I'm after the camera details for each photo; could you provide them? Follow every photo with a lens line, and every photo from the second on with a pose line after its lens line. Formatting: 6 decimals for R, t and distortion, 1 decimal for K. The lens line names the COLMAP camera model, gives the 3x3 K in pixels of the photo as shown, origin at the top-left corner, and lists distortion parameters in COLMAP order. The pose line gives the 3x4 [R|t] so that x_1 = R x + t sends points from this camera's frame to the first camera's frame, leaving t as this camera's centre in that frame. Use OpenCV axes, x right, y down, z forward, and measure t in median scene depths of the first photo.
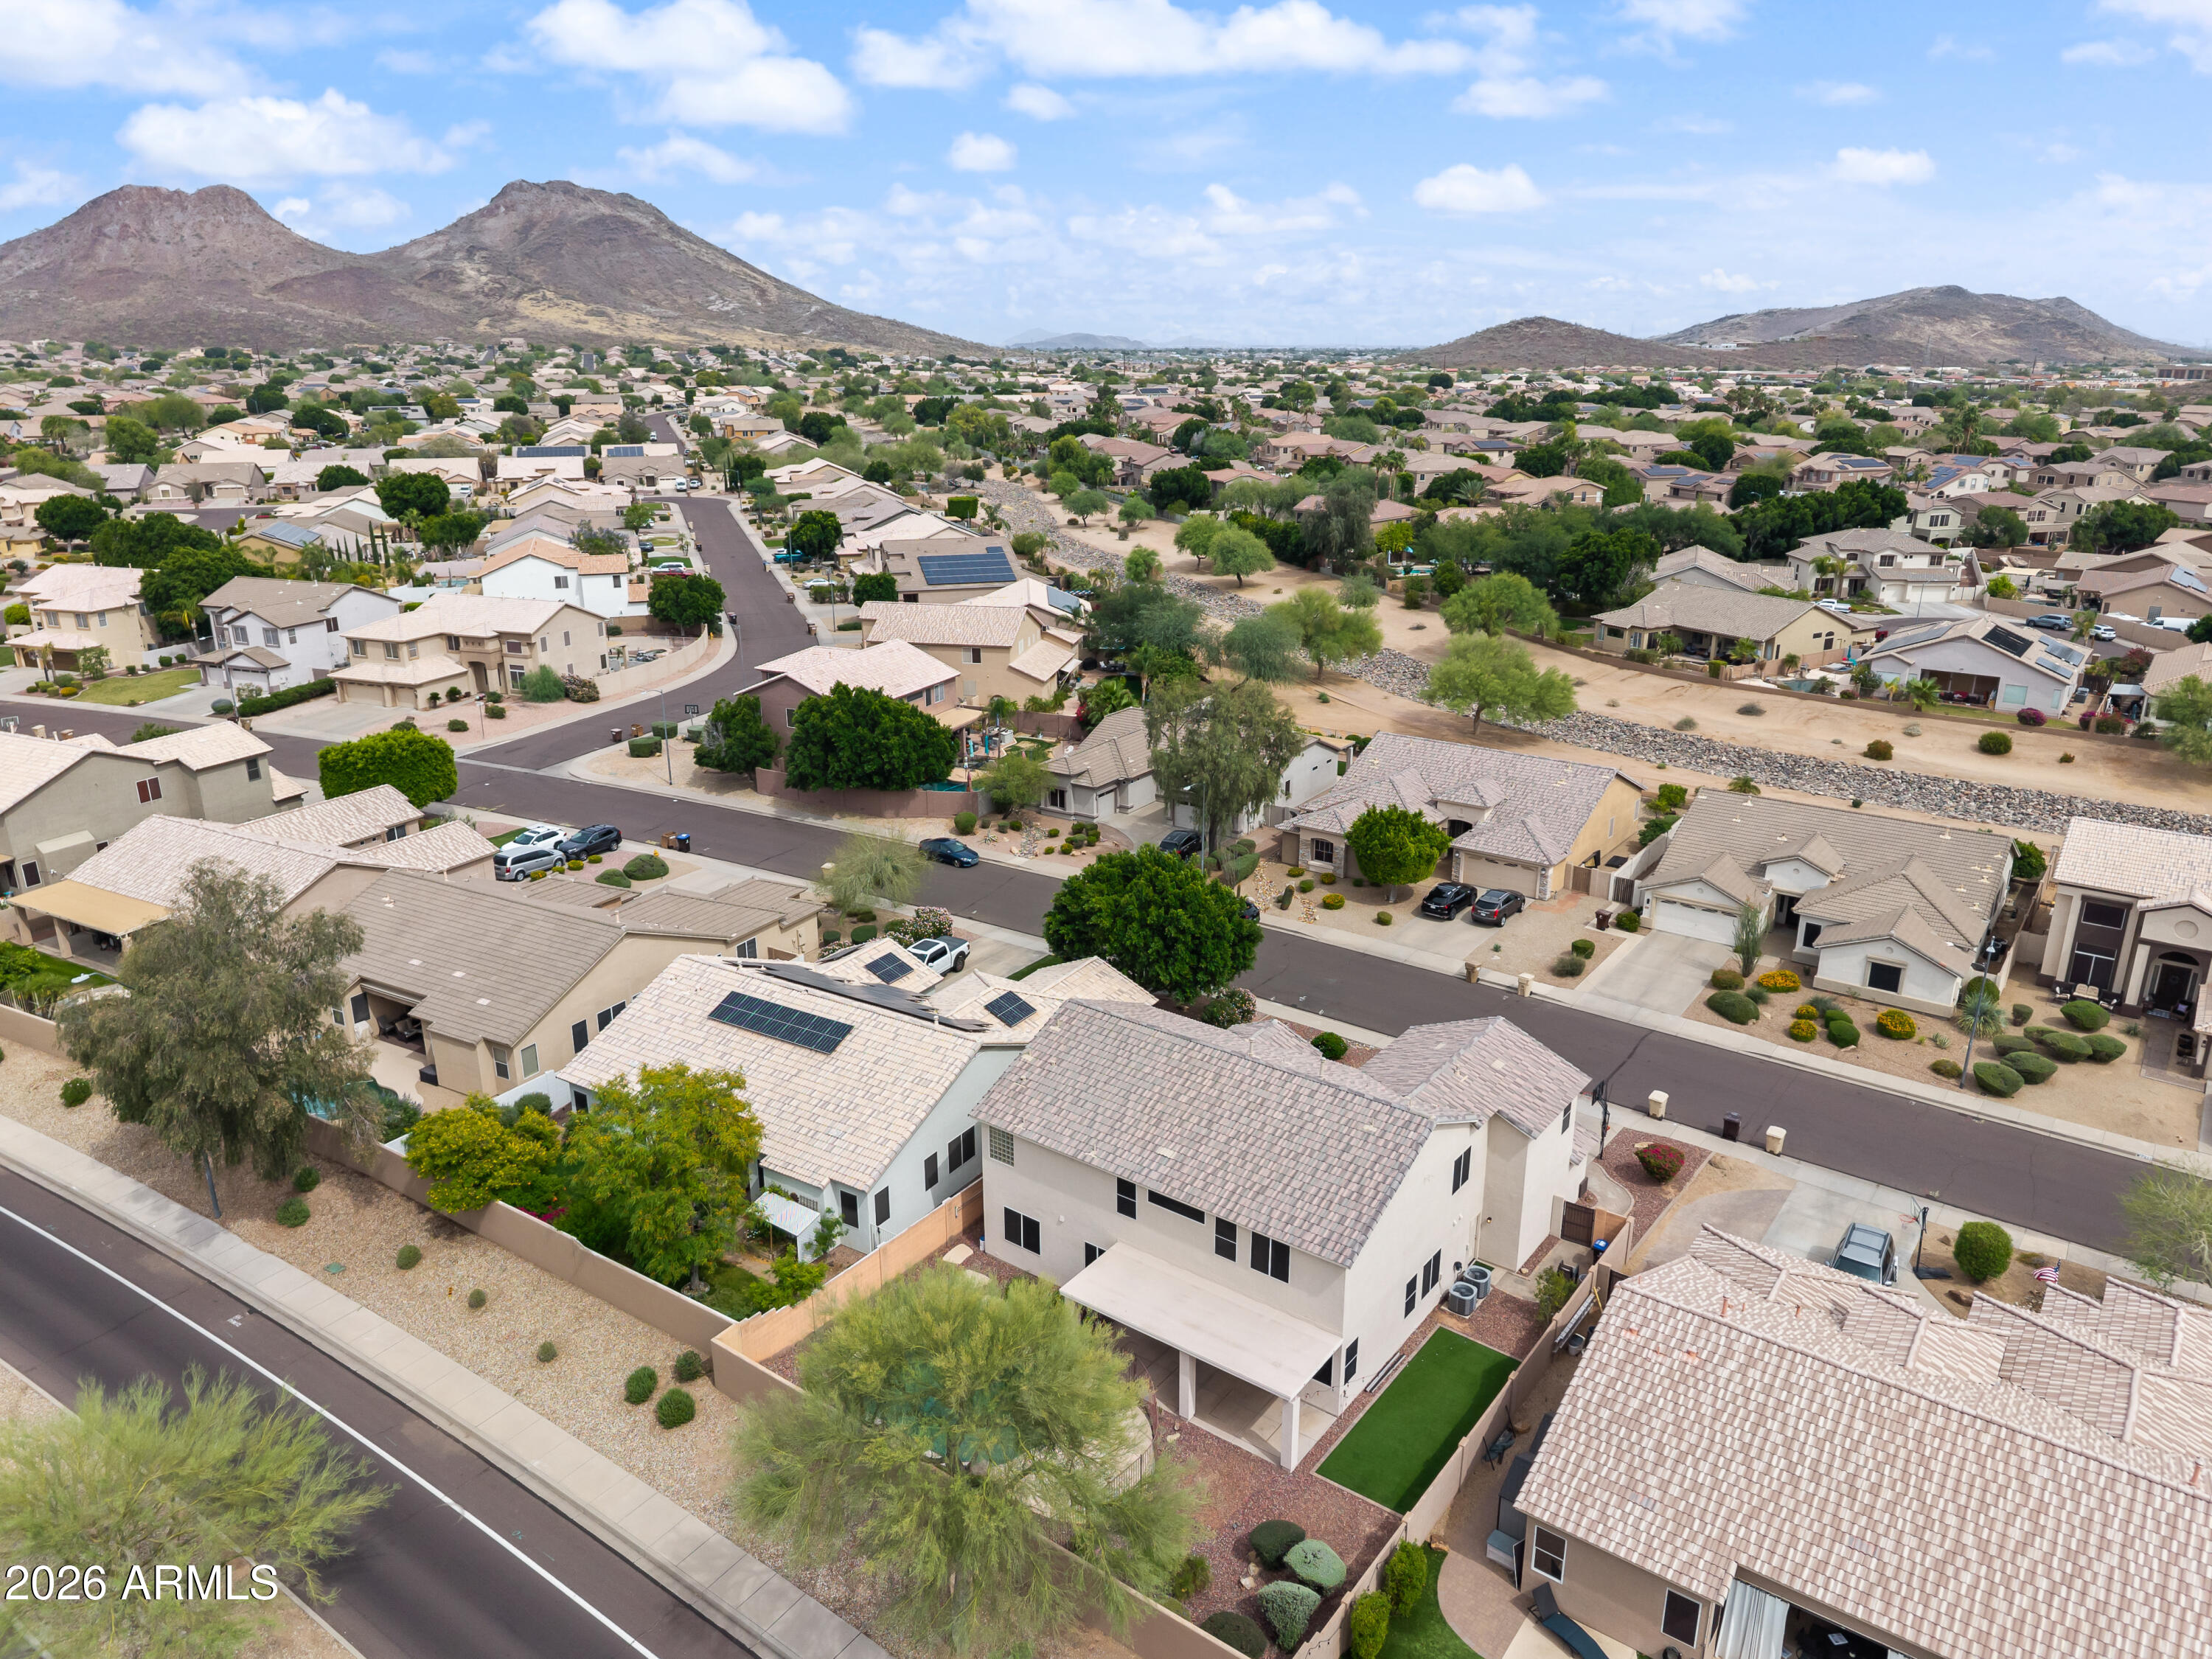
lens RADIAL K [[1475.4, 0, 1107.4], [0, 1475.4, 834.6], [0, 0, 1]] dist [0.027502, -0.025330]
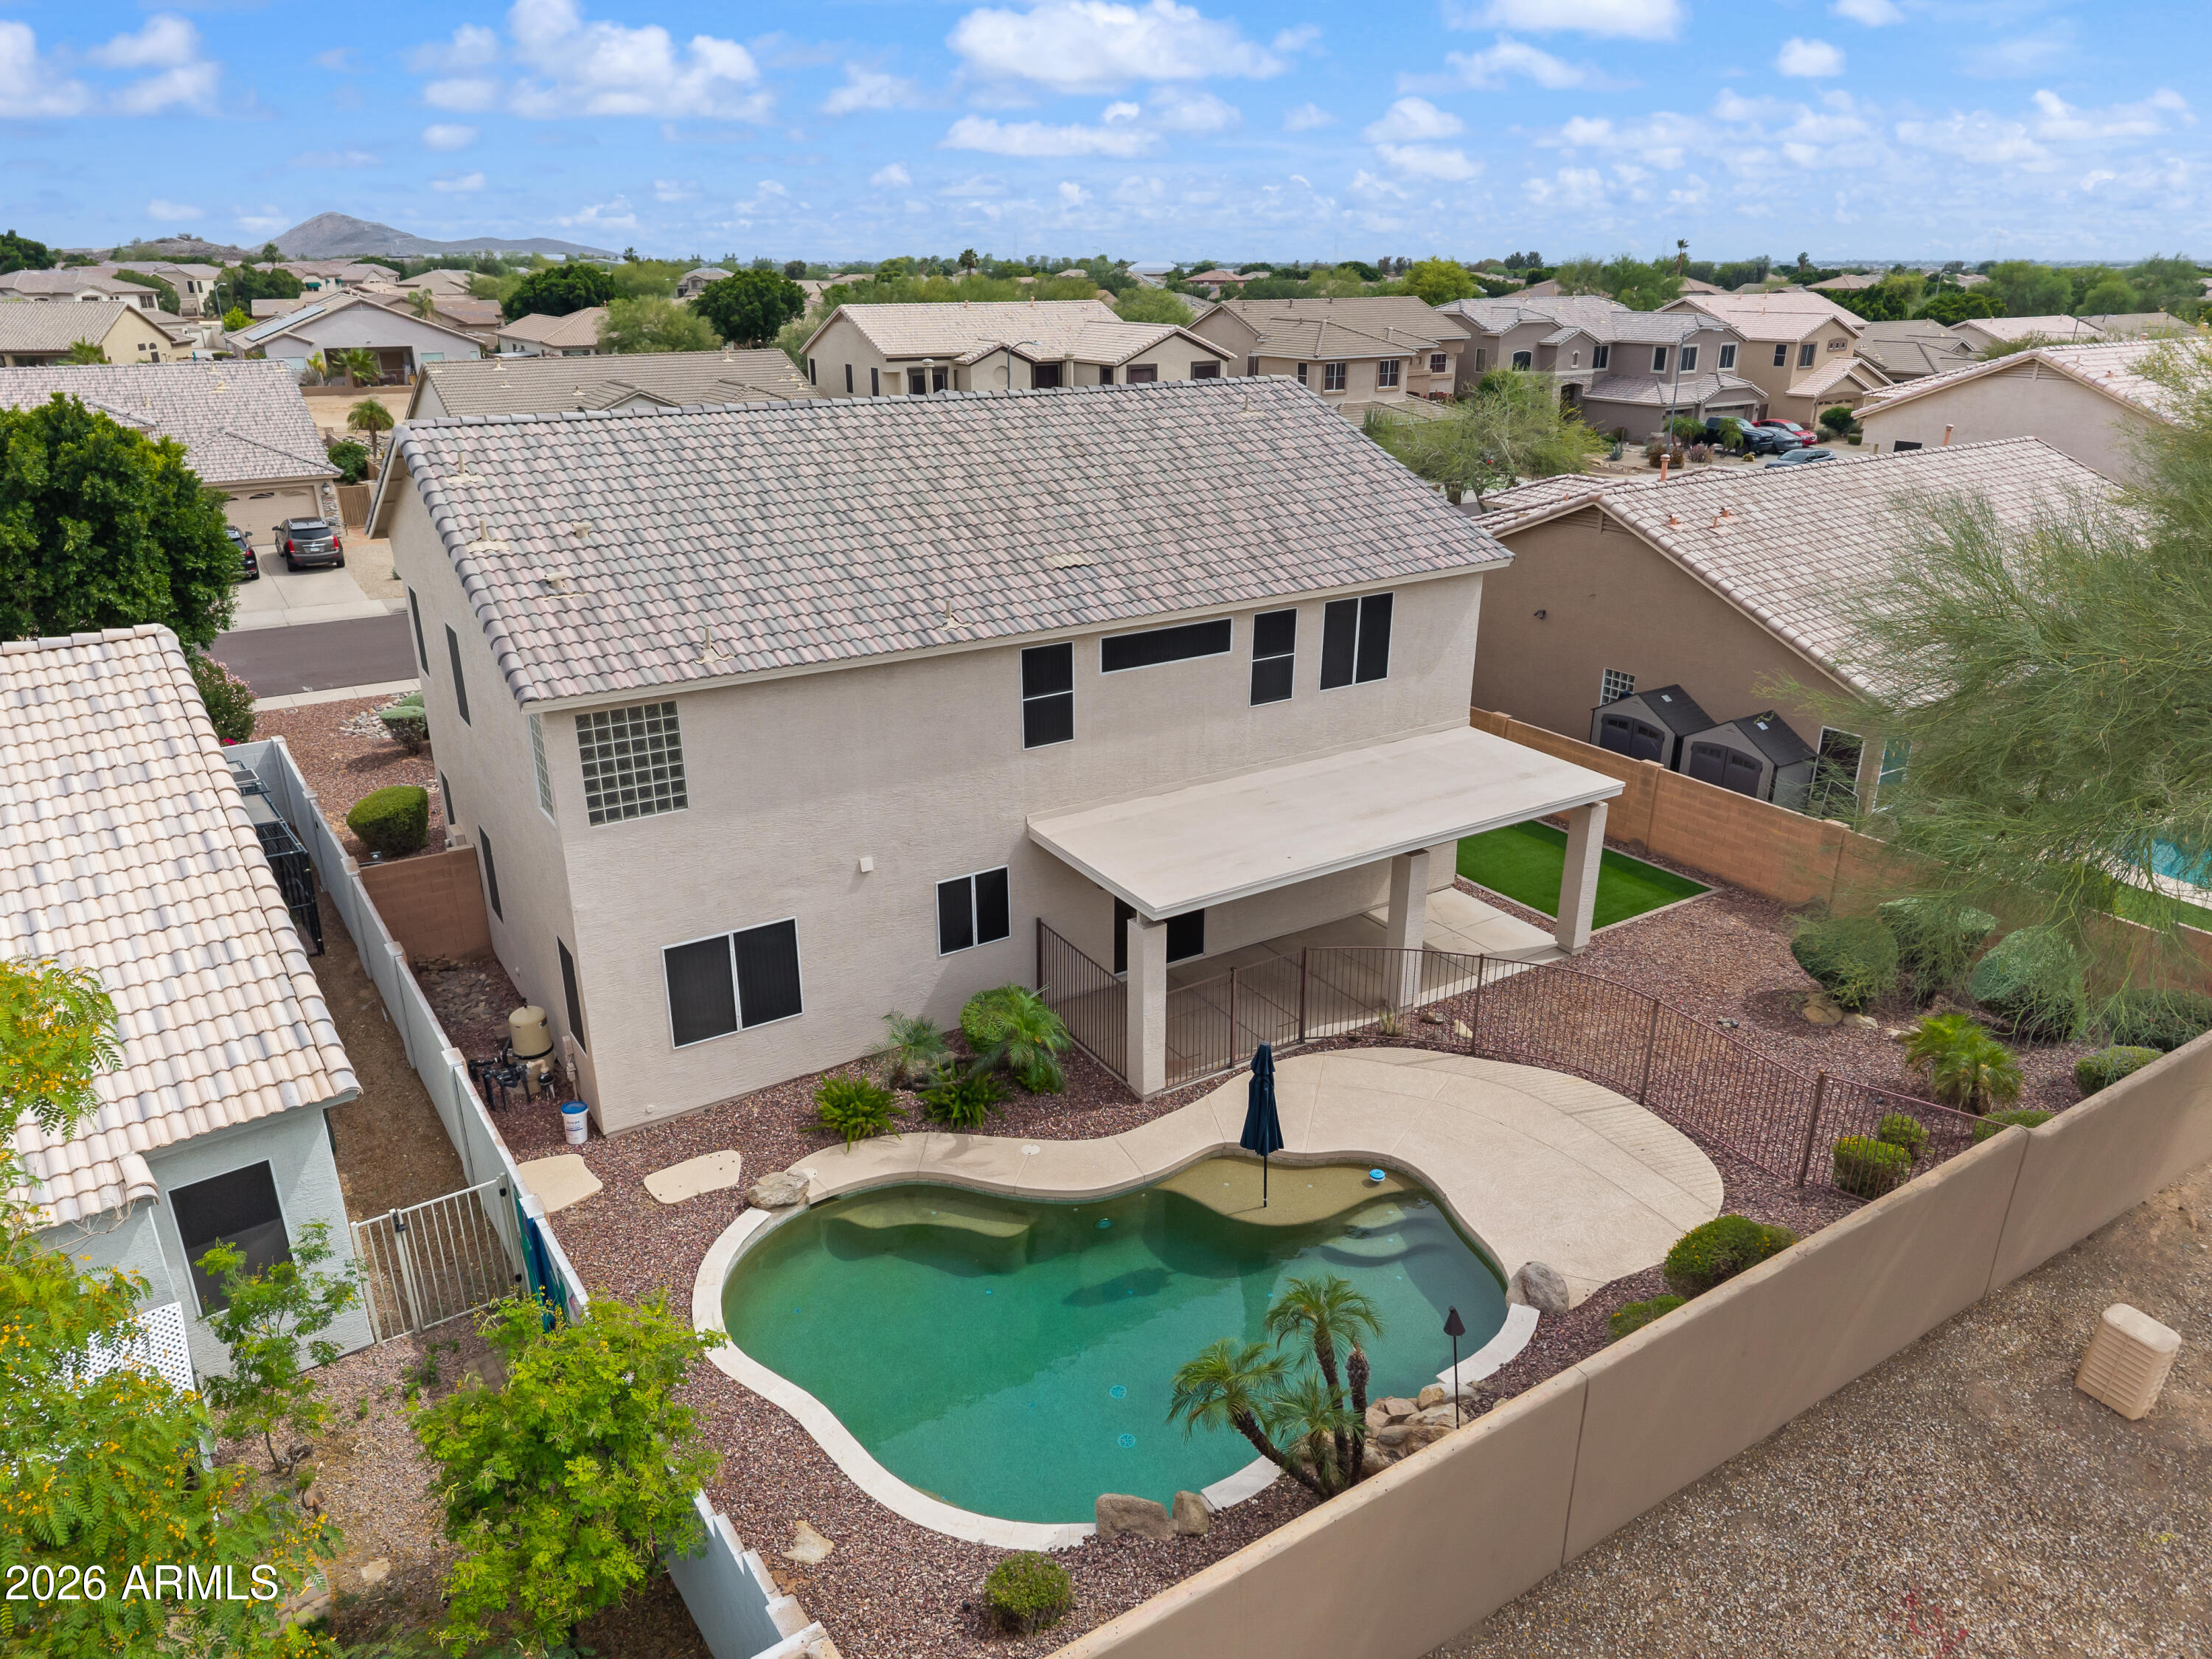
lens RADIAL K [[1475.4, 0, 1107.4], [0, 1475.4, 834.6], [0, 0, 1]] dist [0.027502, -0.025330]
pose [[0.351761, -0.341847, 0.871438, -0.165660], [0.292158, 0.924525, 0.244741, 0.089143], [-0.889330, 0.168507, 0.425085, 0.389546]]
